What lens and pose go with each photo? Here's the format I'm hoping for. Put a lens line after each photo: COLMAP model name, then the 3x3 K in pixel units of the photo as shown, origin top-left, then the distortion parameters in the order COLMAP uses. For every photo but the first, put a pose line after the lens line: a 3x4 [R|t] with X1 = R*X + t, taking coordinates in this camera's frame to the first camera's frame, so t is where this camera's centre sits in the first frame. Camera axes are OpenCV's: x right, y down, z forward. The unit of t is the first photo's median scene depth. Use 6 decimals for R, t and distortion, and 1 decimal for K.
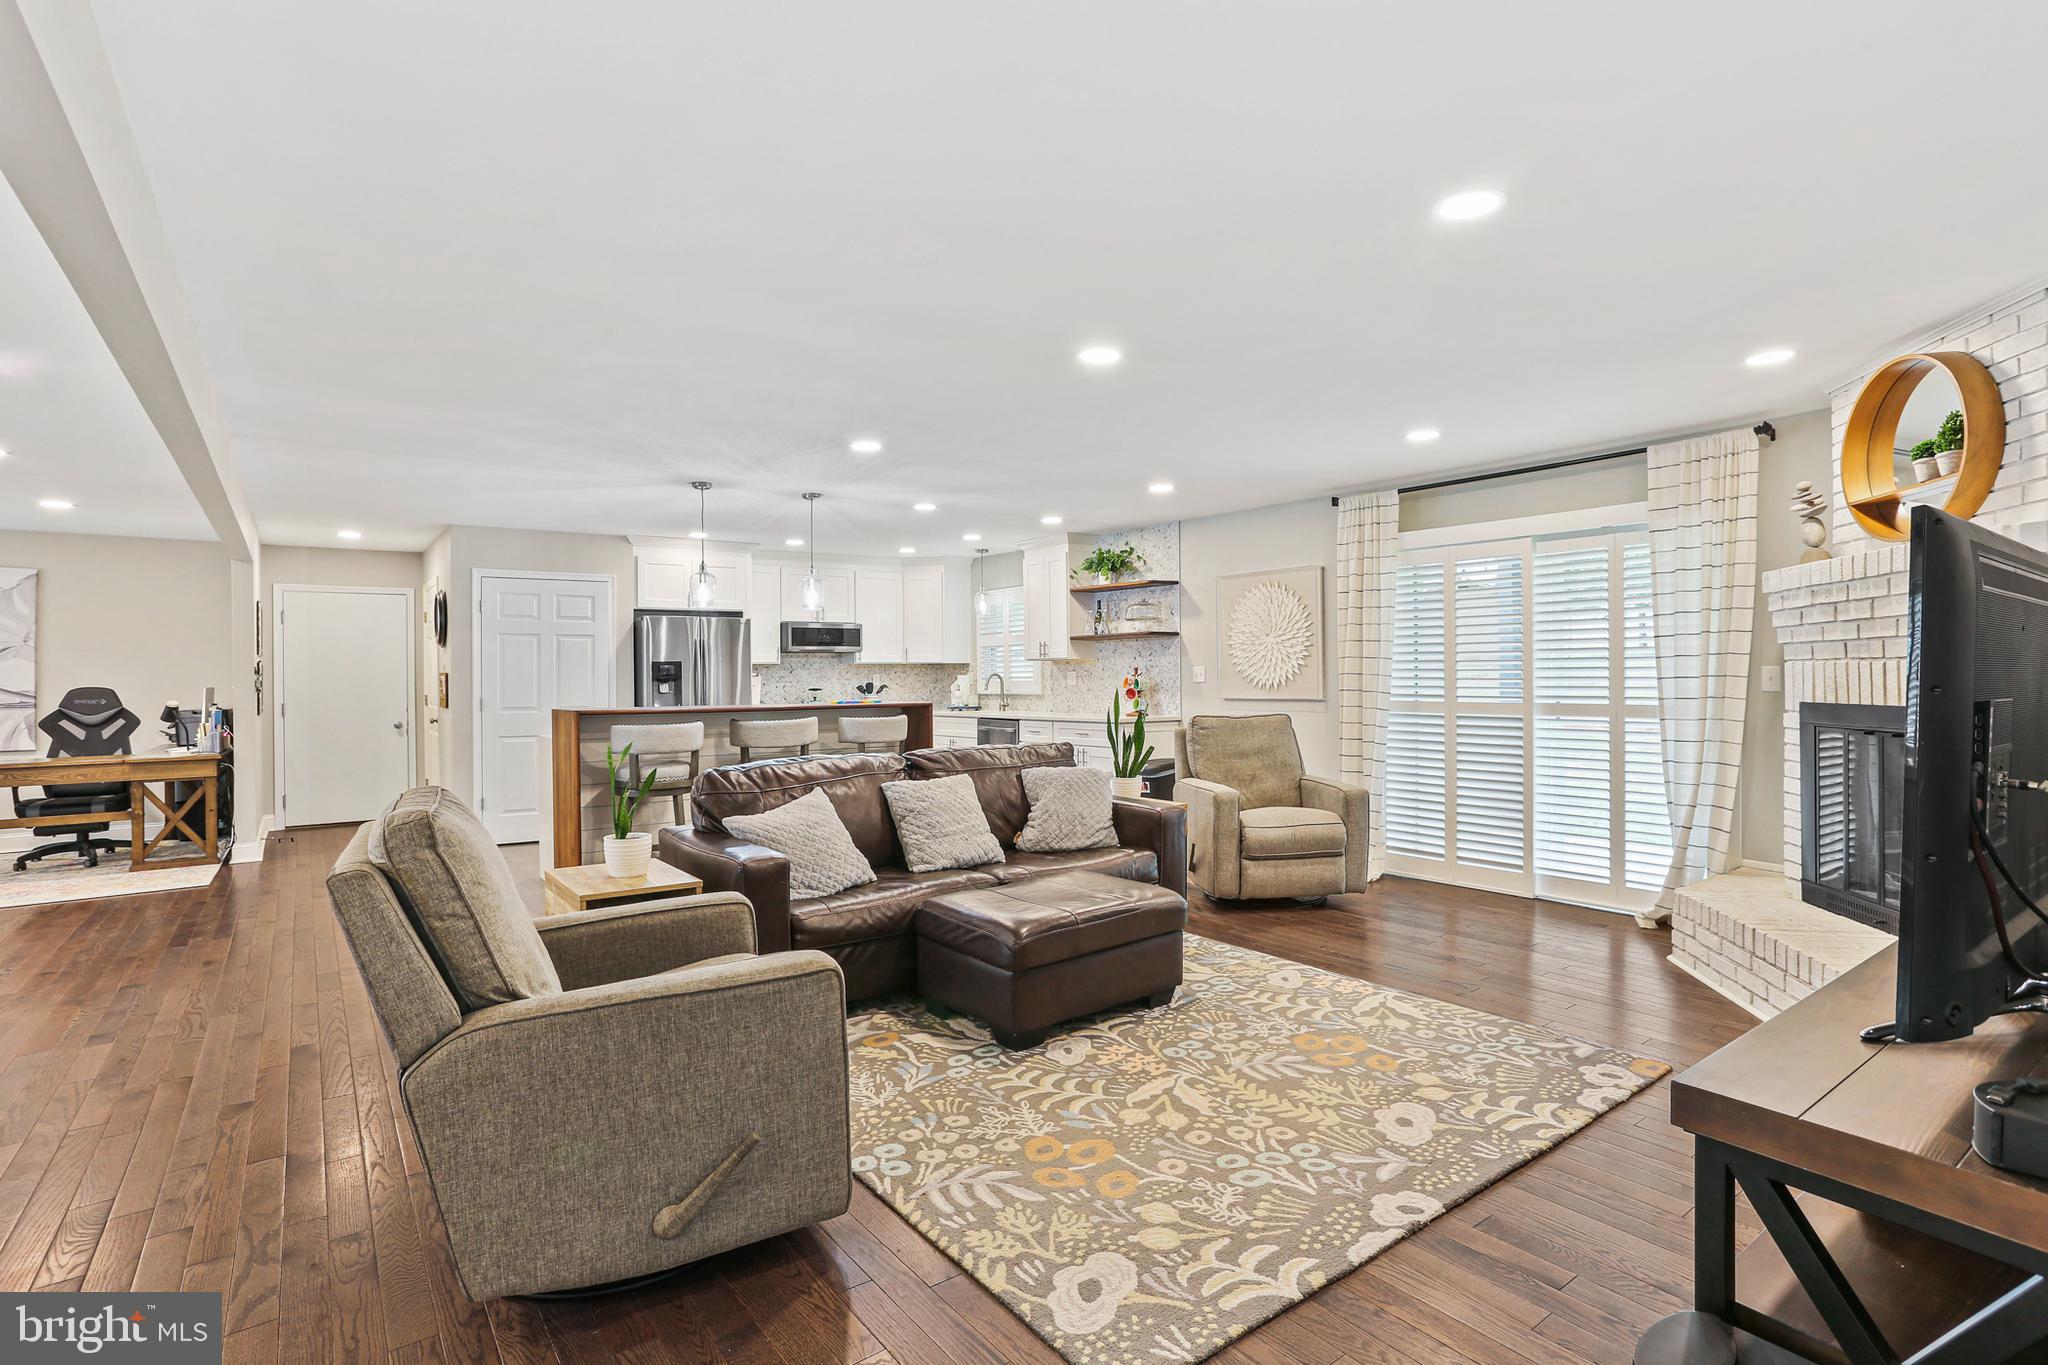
lens RADIAL K [[991.7, 0, 1017.4], [0, 991.7, 683.8], [0, 0, 1]] dist [-0.045332, 0.021453]
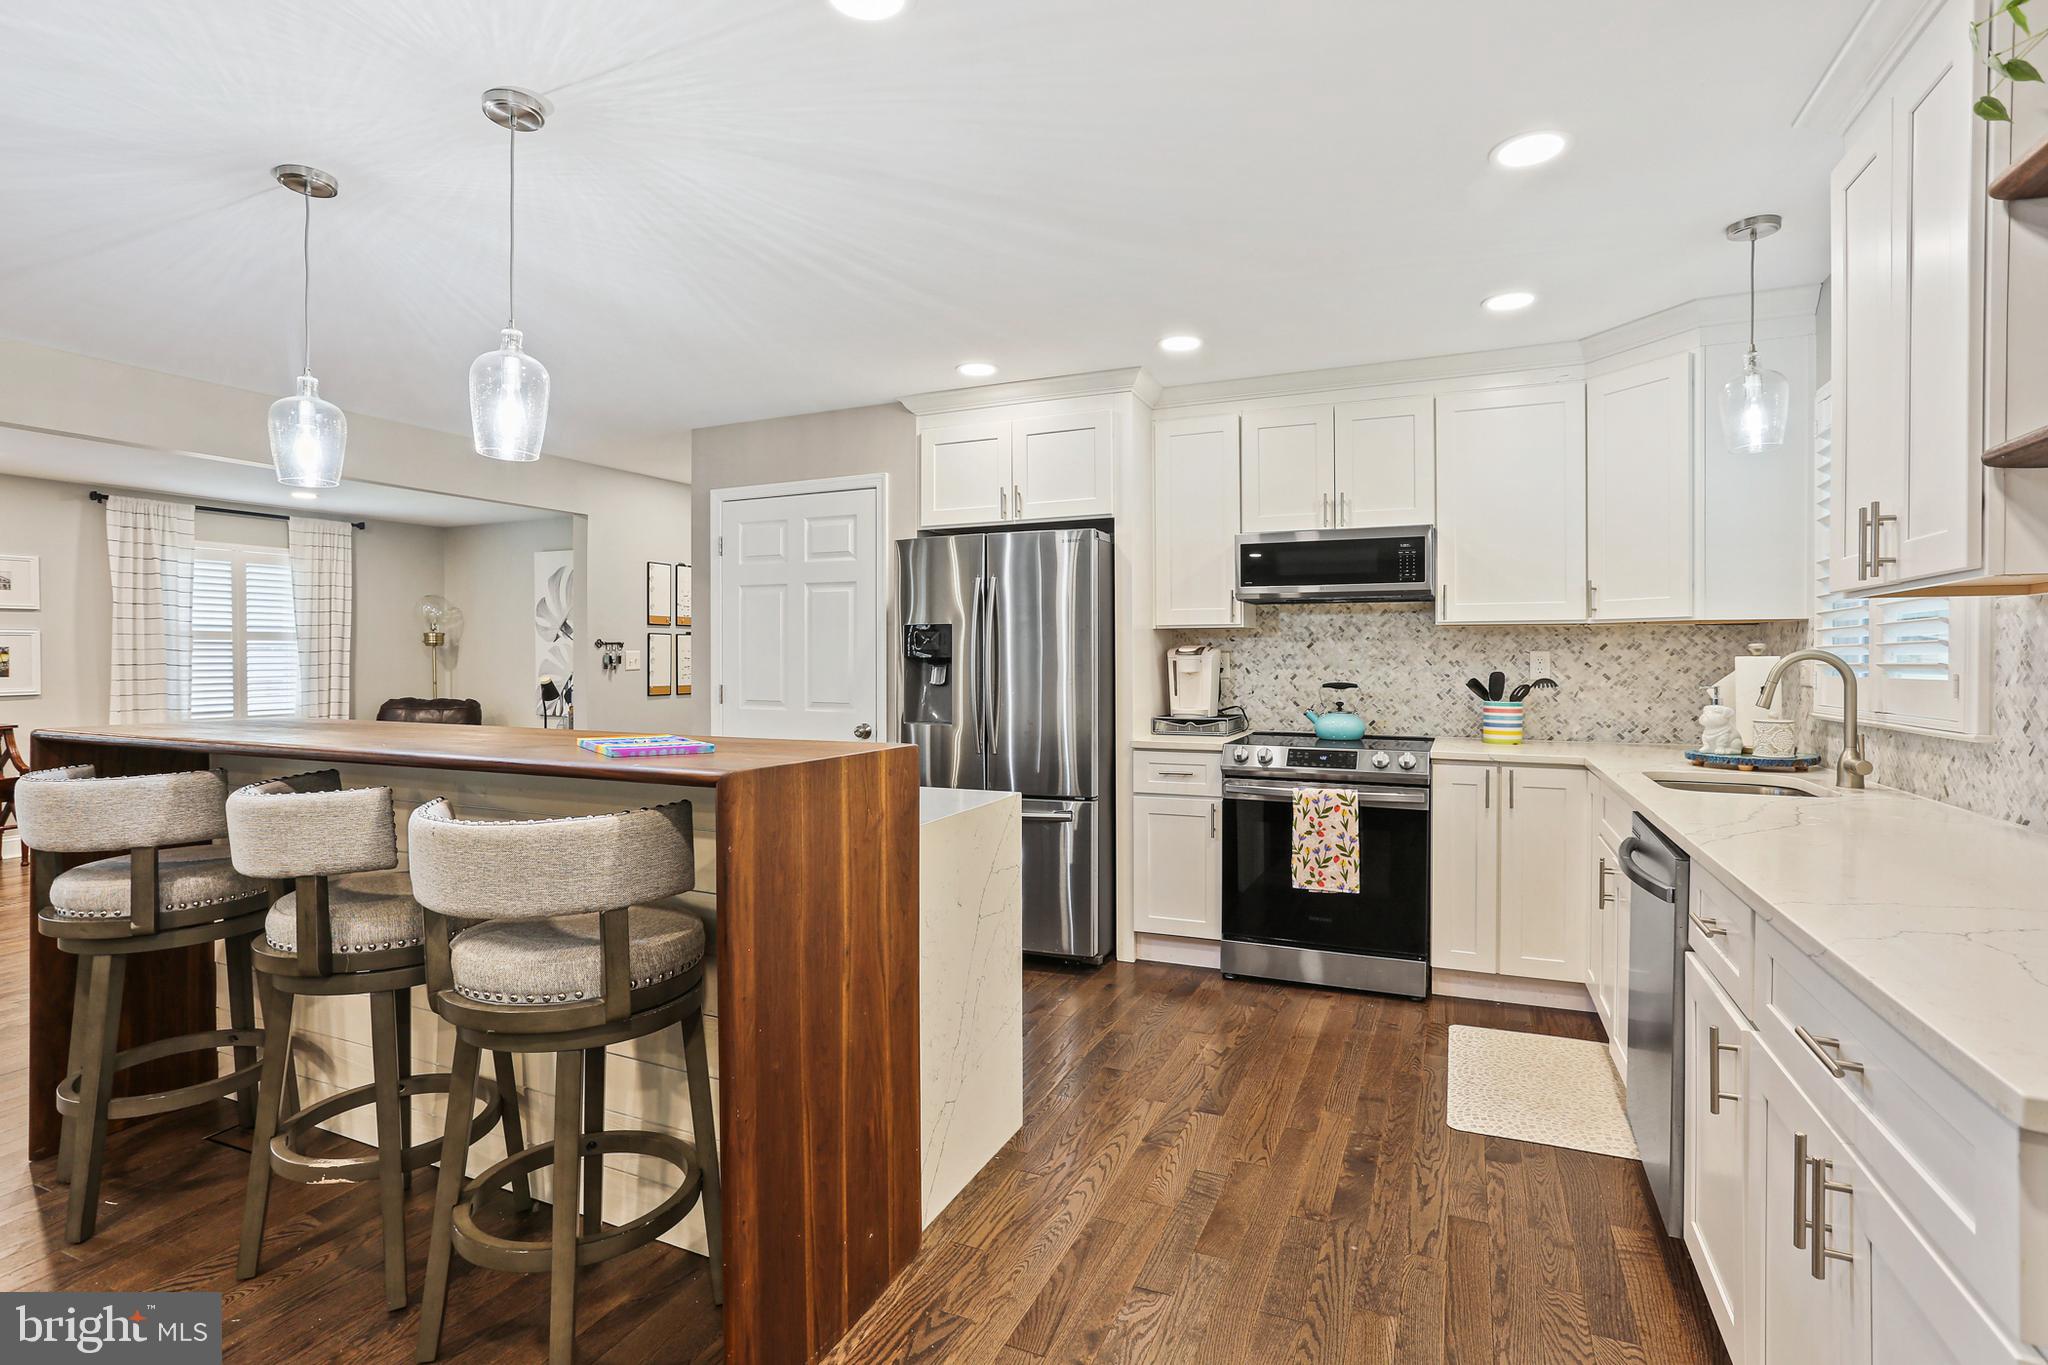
lens RADIAL K [[991.7, 0, 1019.0], [0, 991.7, 669.1], [0, 0, 1]] dist [-0.045332, 0.021453]
pose [[0.484473, 0.020861, -0.874557, 0.130366], [-0.009421, 0.999782, 0.018630, -0.009549], [0.874755, -0.000787, 0.484564, 0.805785]]
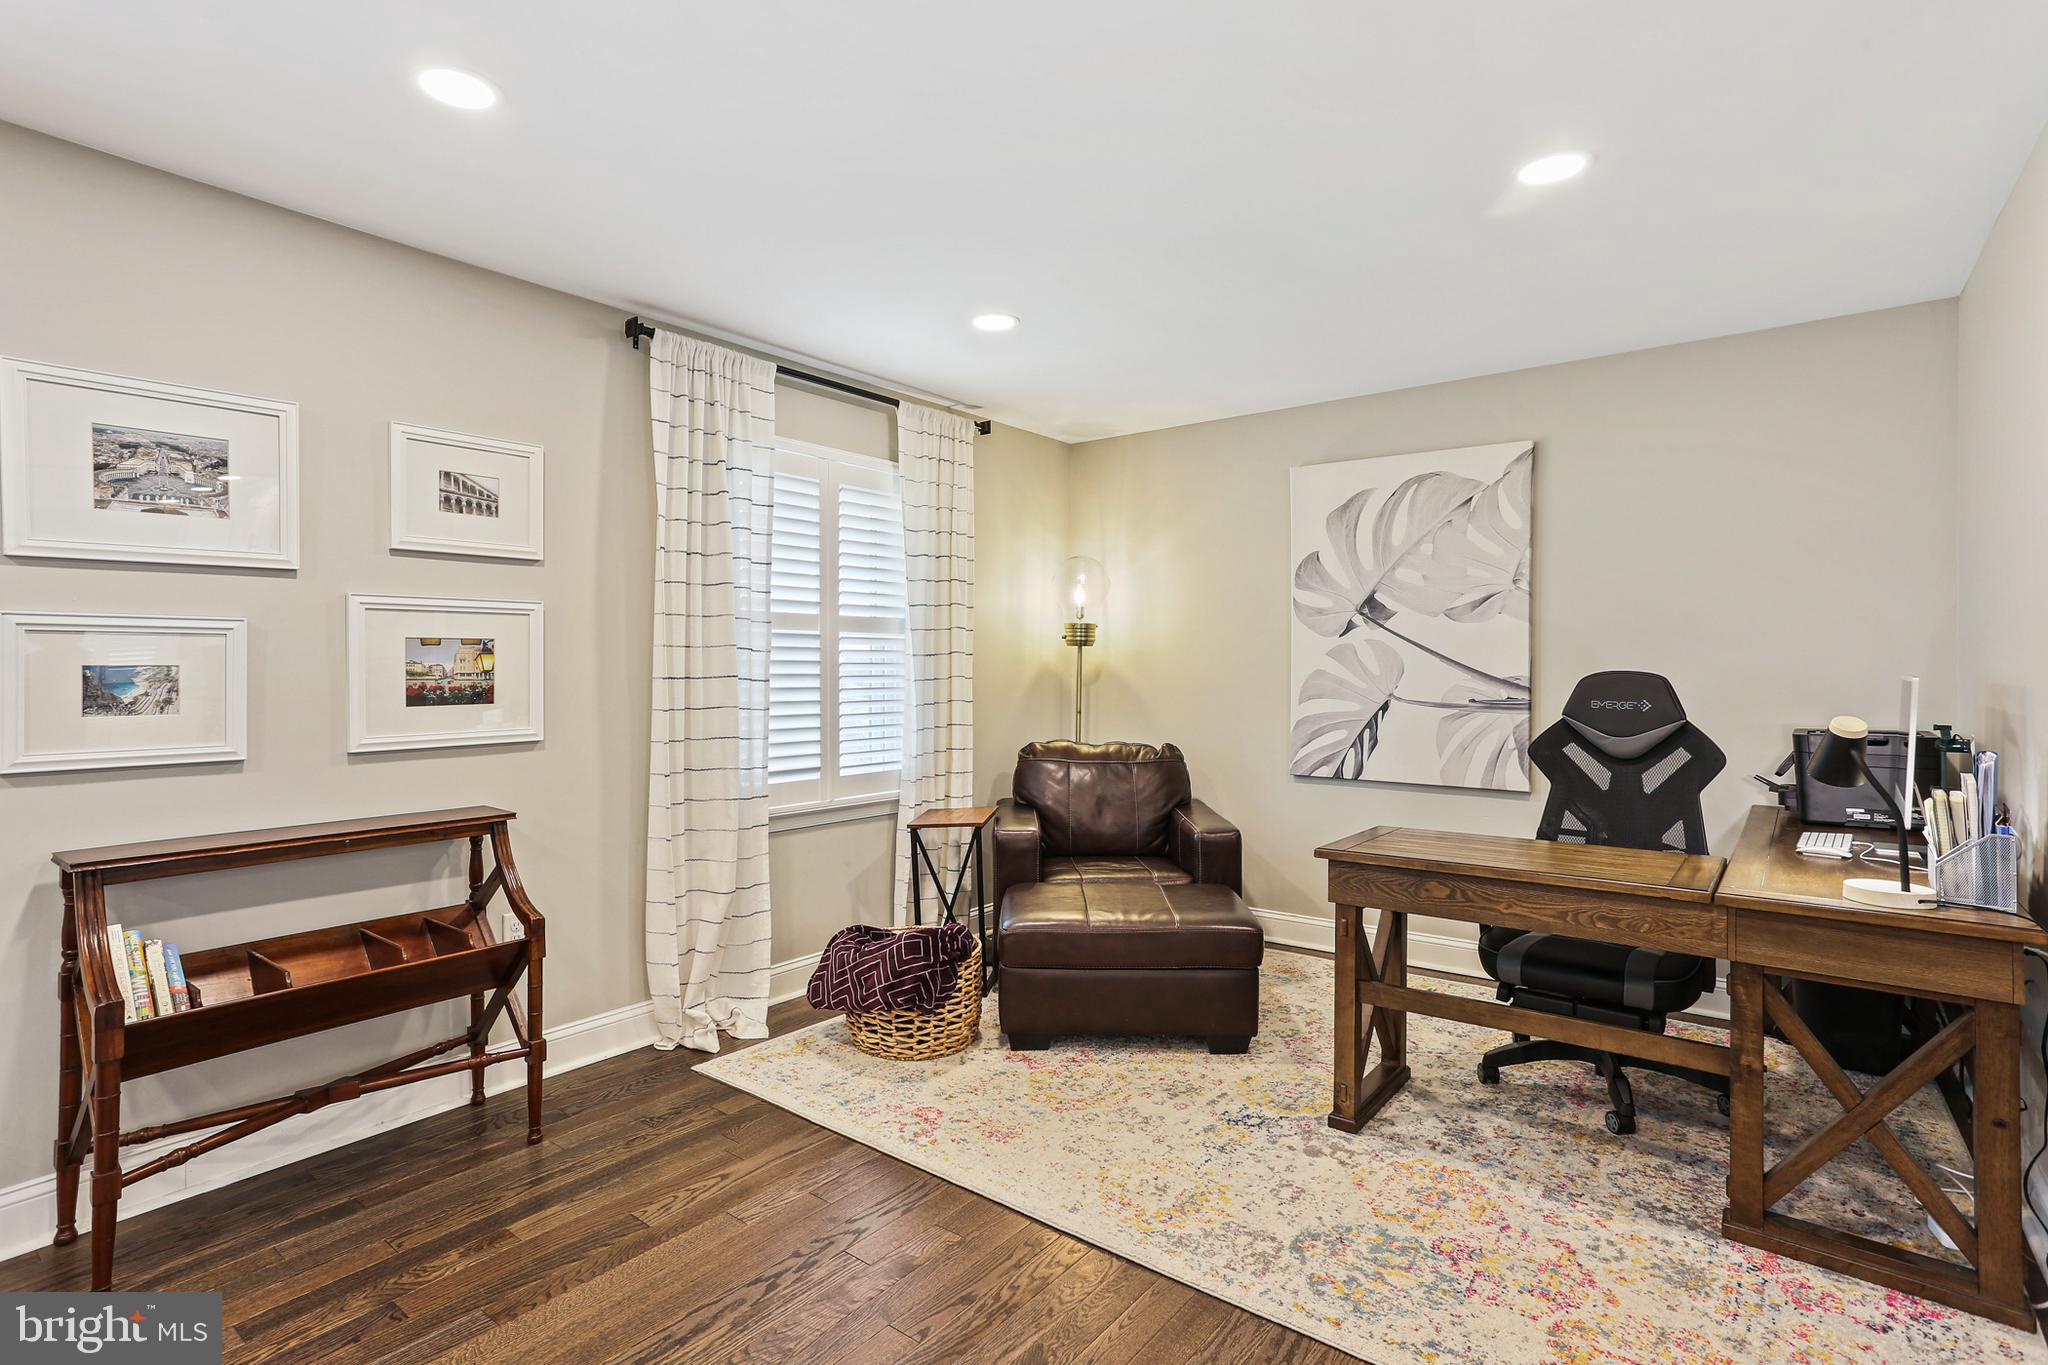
lens RADIAL K [[991.7, 0, 1014.3], [0, 991.7, 668.6], [0, 0, 1]] dist [-0.045332, 0.021453]
pose [[0.263574, 0.011547, -0.964570, -0.547517], [-0.010758, 0.999901, 0.009031, 0.000569], [0.964579, 0.007996, 0.263672, 0.560903]]
